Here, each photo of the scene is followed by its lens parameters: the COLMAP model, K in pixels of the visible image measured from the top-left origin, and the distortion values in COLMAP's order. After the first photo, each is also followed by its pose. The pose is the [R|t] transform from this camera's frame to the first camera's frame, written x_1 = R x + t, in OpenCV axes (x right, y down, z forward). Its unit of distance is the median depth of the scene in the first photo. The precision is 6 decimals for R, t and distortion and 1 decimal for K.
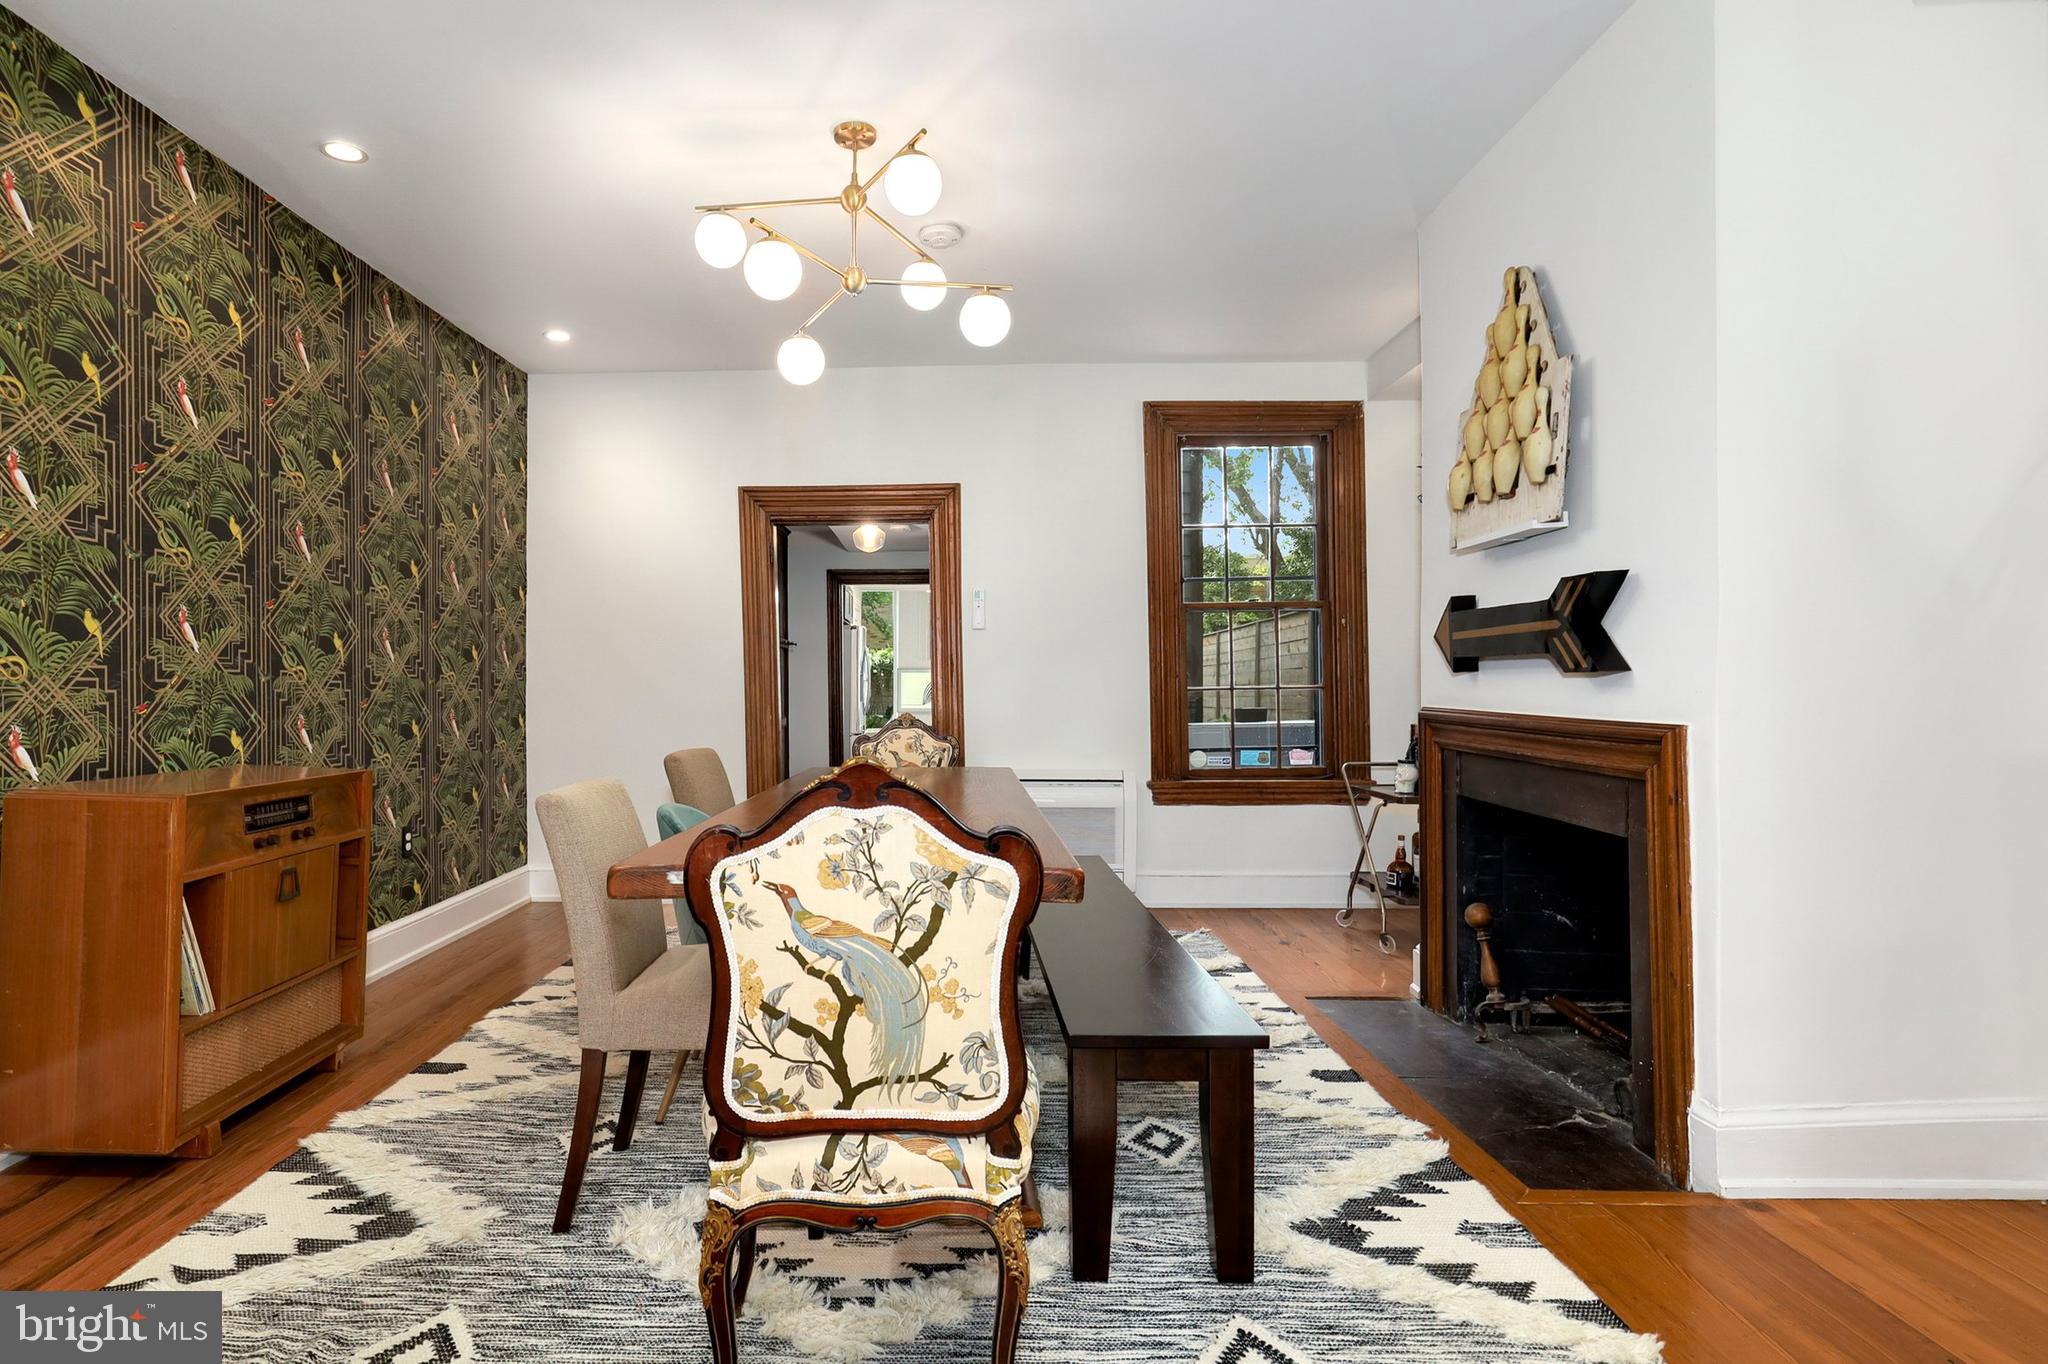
lens RADIAL K [[1054.7, 0, 925.7], [0, 1054.7, 698.8], [0, 0, 1]] dist [-0.005438, 0.013363]
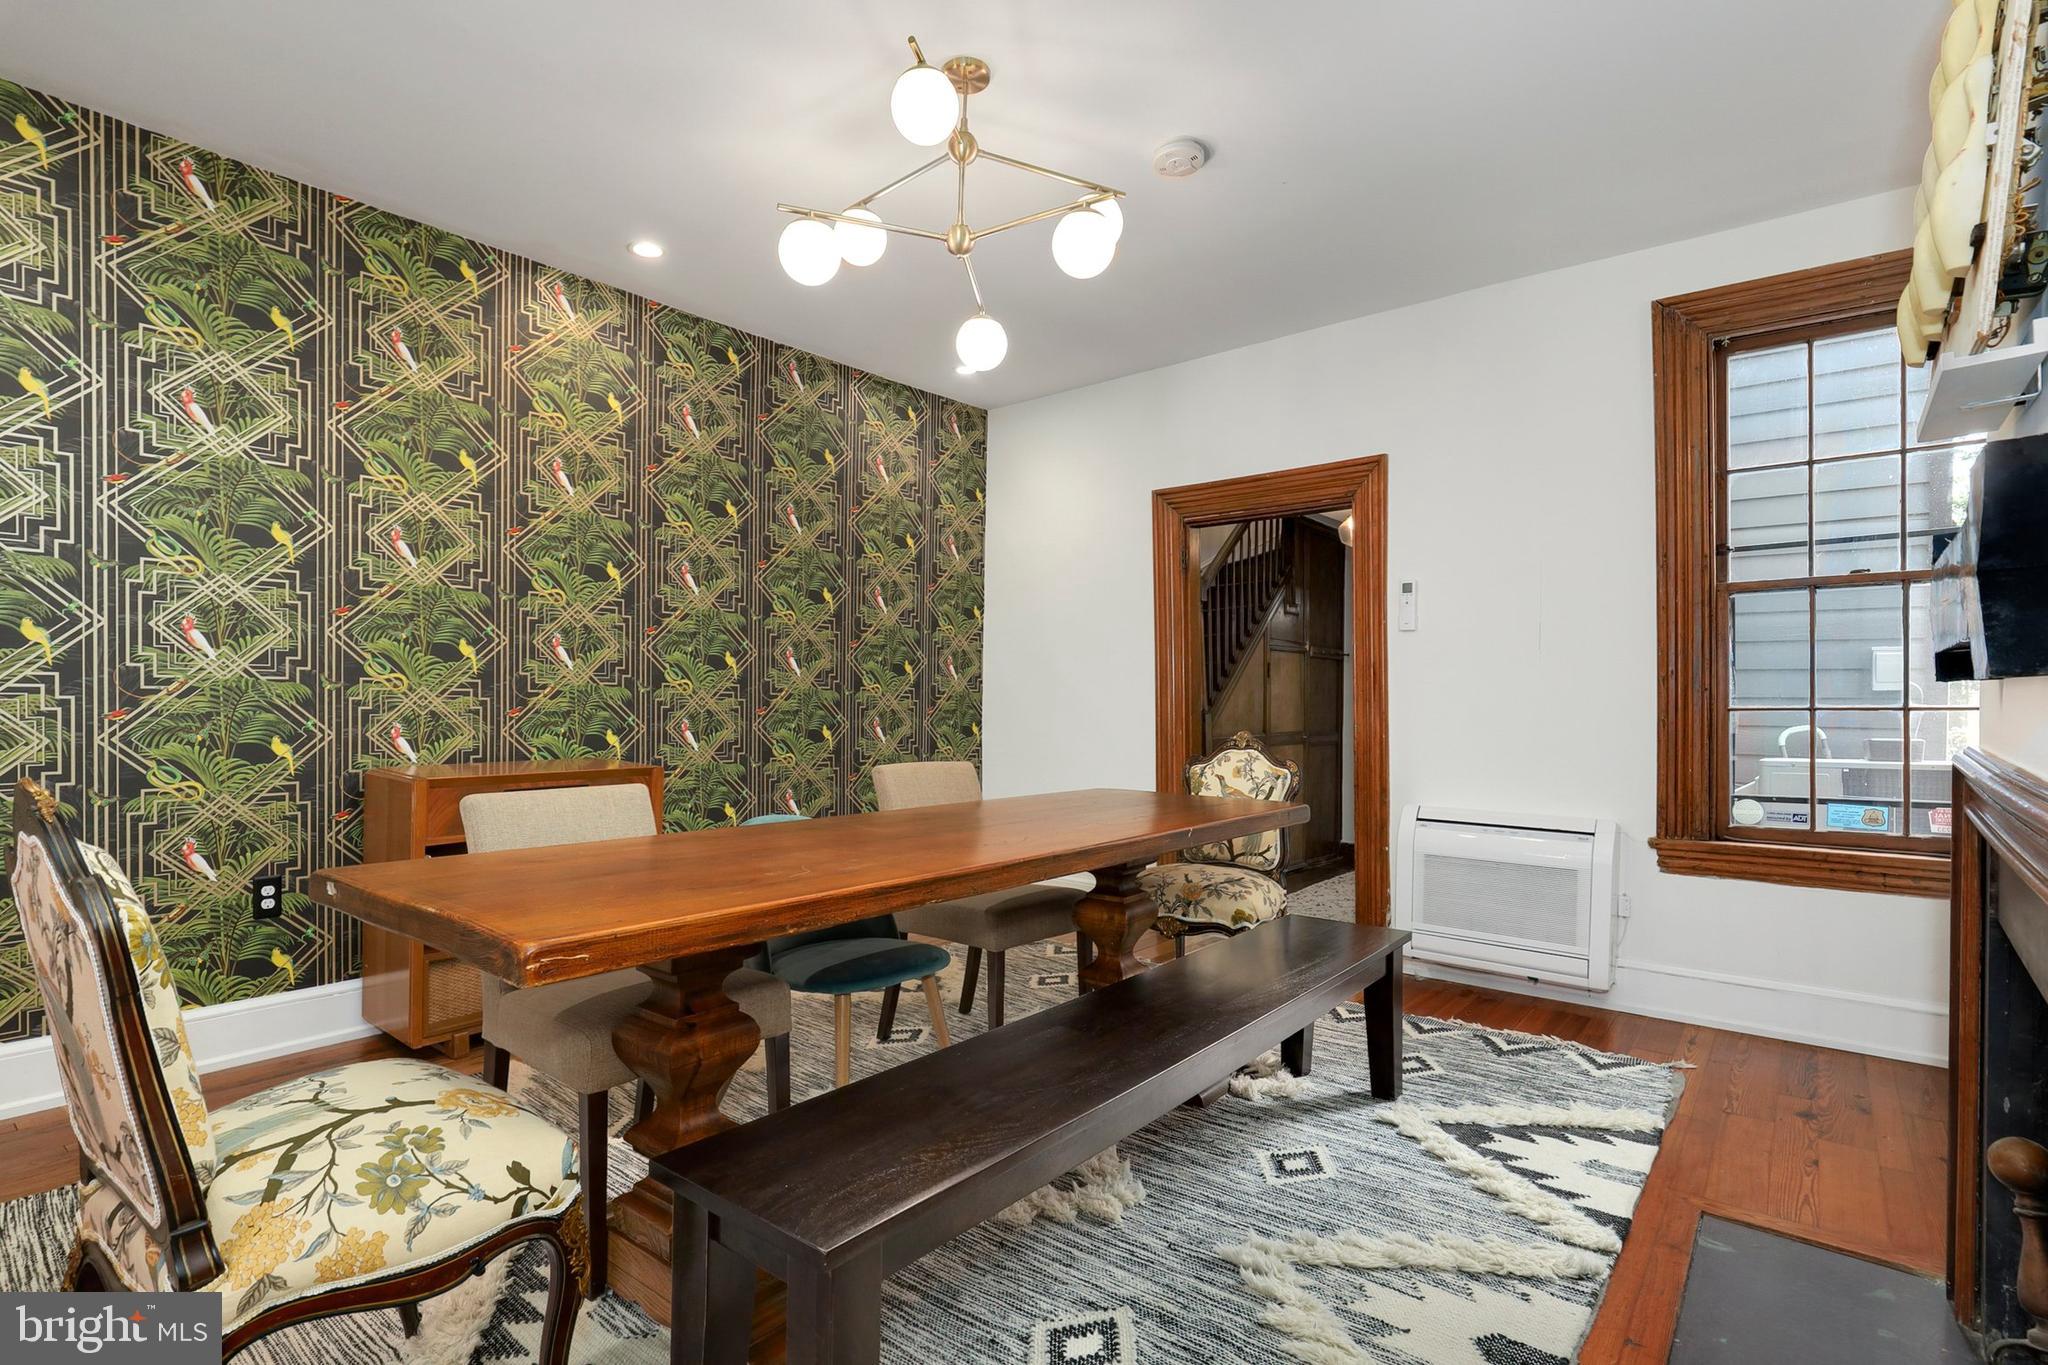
lens RADIAL K [[991.0, 0, 1017.1], [0, 991.0, 715.8], [0, 0, 1]] dist [-0.000903, -0.000481]
pose [[0.792050, 0.017781, -0.610197, 0.418881], [-0.014623, 0.999842, 0.010154, -0.006354], [0.610280, 0.000880, 0.792185, 0.320324]]
